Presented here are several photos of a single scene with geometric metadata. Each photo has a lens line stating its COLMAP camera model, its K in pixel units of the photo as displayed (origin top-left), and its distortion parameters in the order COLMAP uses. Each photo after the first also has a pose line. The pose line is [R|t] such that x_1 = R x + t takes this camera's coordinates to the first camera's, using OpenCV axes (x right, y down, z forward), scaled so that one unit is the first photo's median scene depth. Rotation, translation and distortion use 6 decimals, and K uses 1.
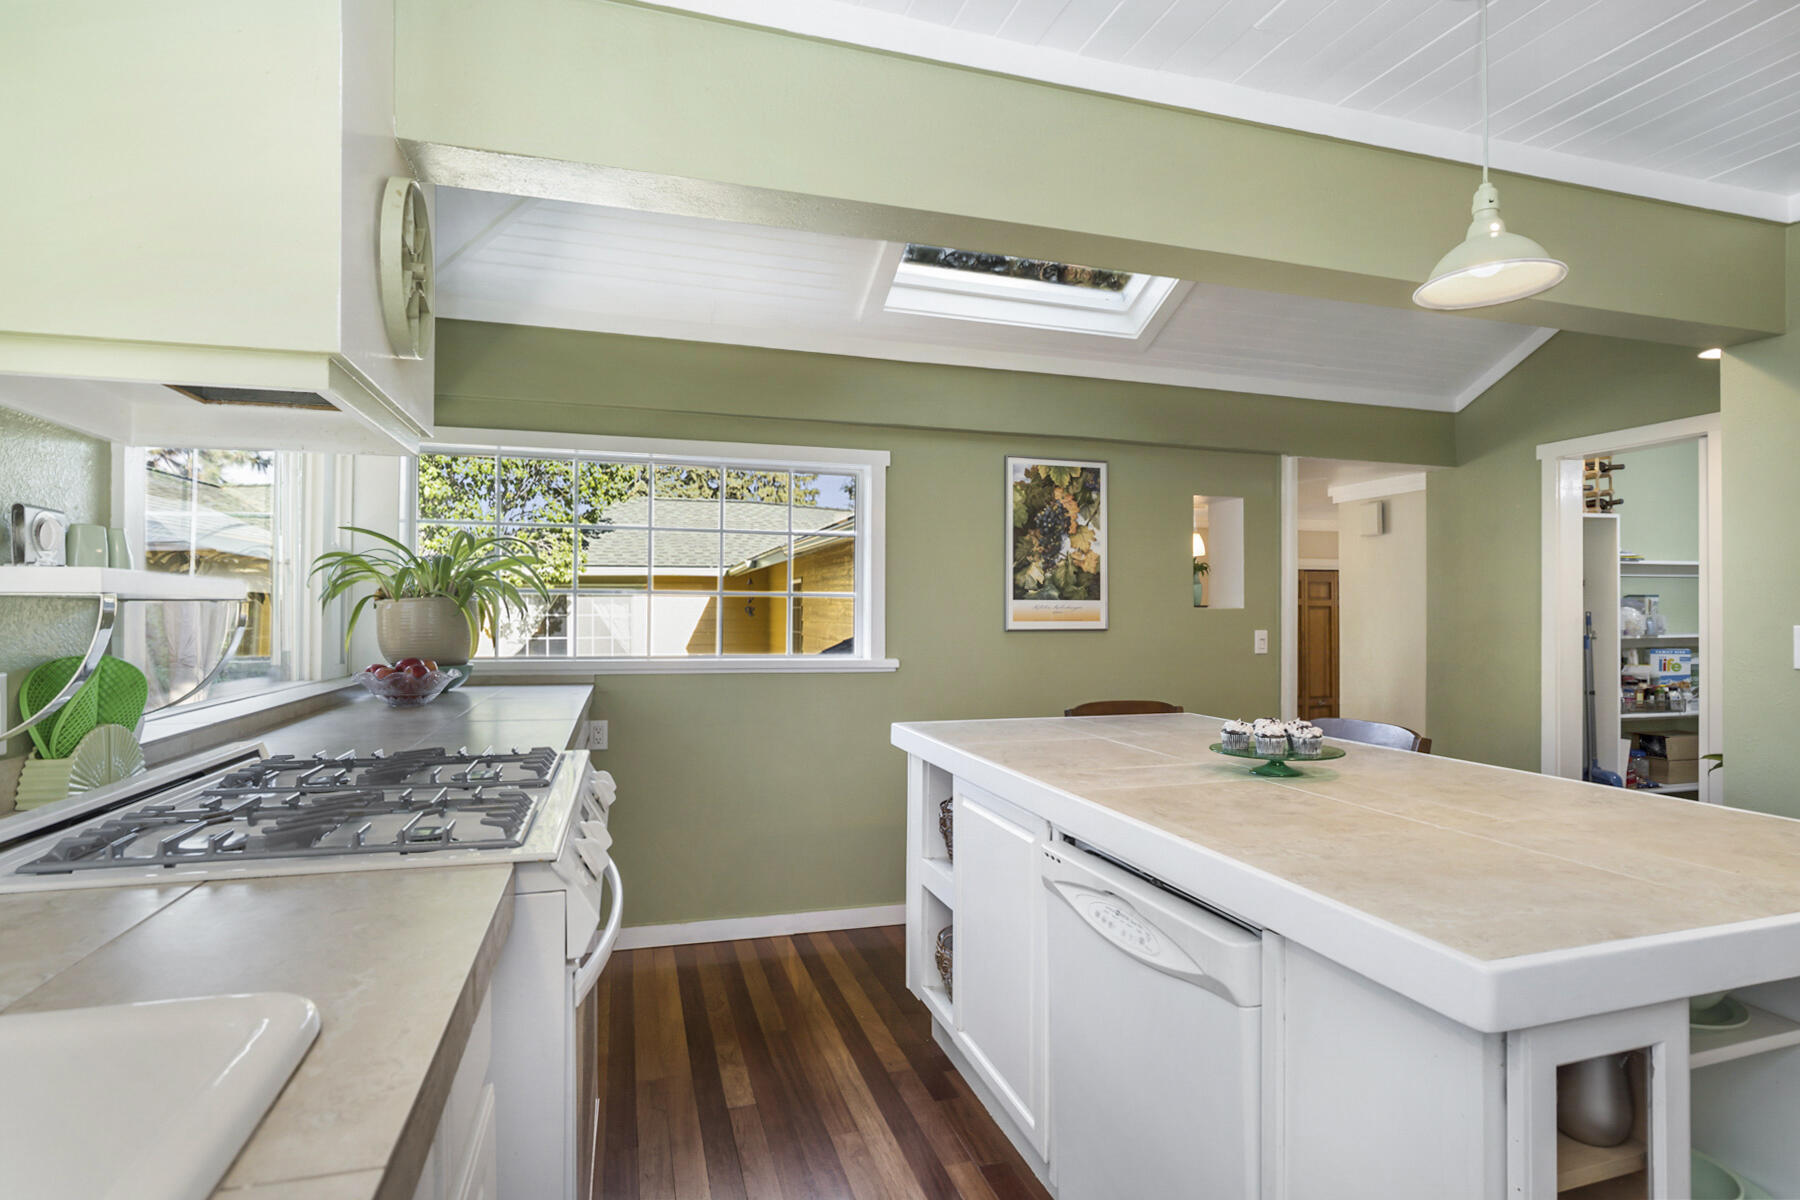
lens RADIAL K [[932.7, 0, 907.4], [0, 932.7, 609.8], [0, 0, 1]] dist [-0.013736, 0.005331]
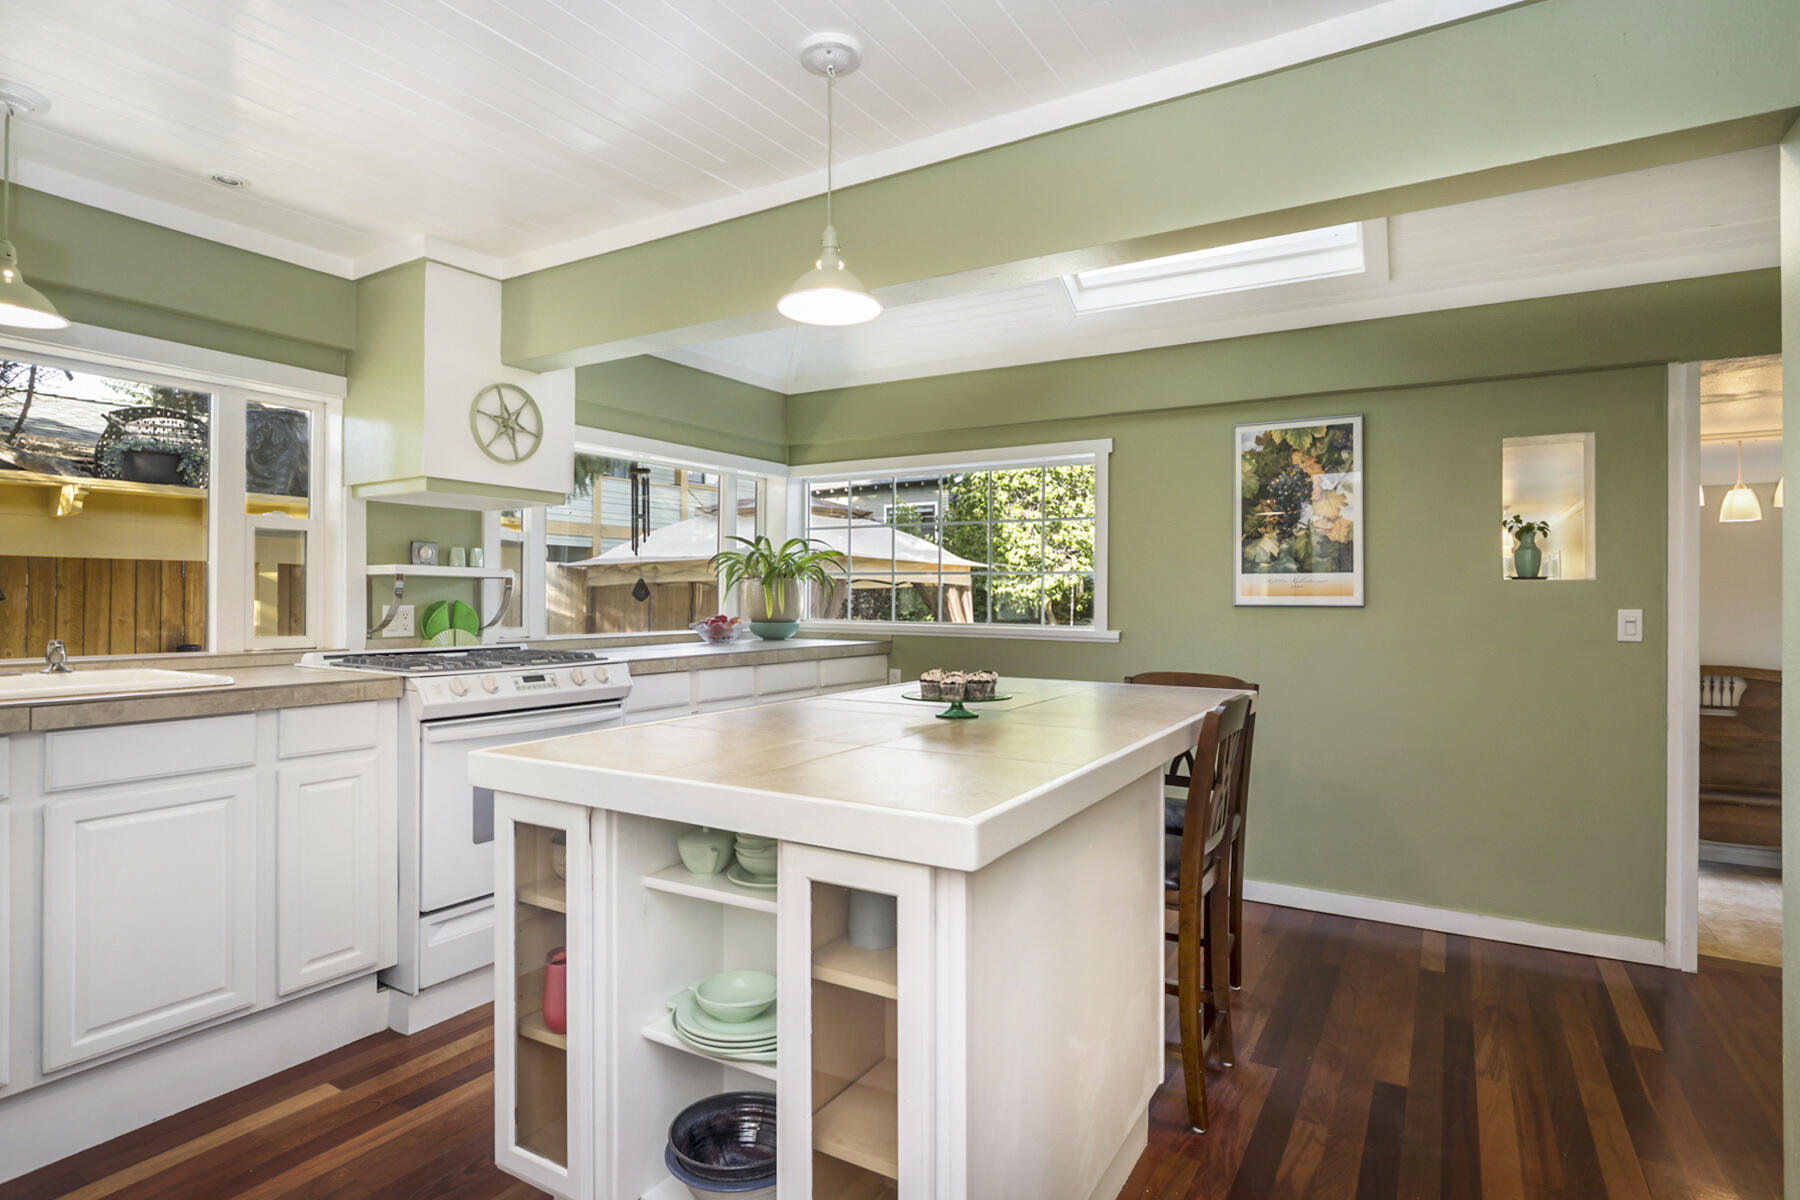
lens RADIAL K [[932.7, 0, 897.3], [0, 932.7, 594.0], [0, 0, 1]] dist [-0.013736, 0.005331]
pose [[0.661920, -0.006216, -0.749549, 0.590555], [-0.003533, 0.999929, -0.011412, 0.022016], [0.749566, 0.010202, 0.661850, 0.096008]]
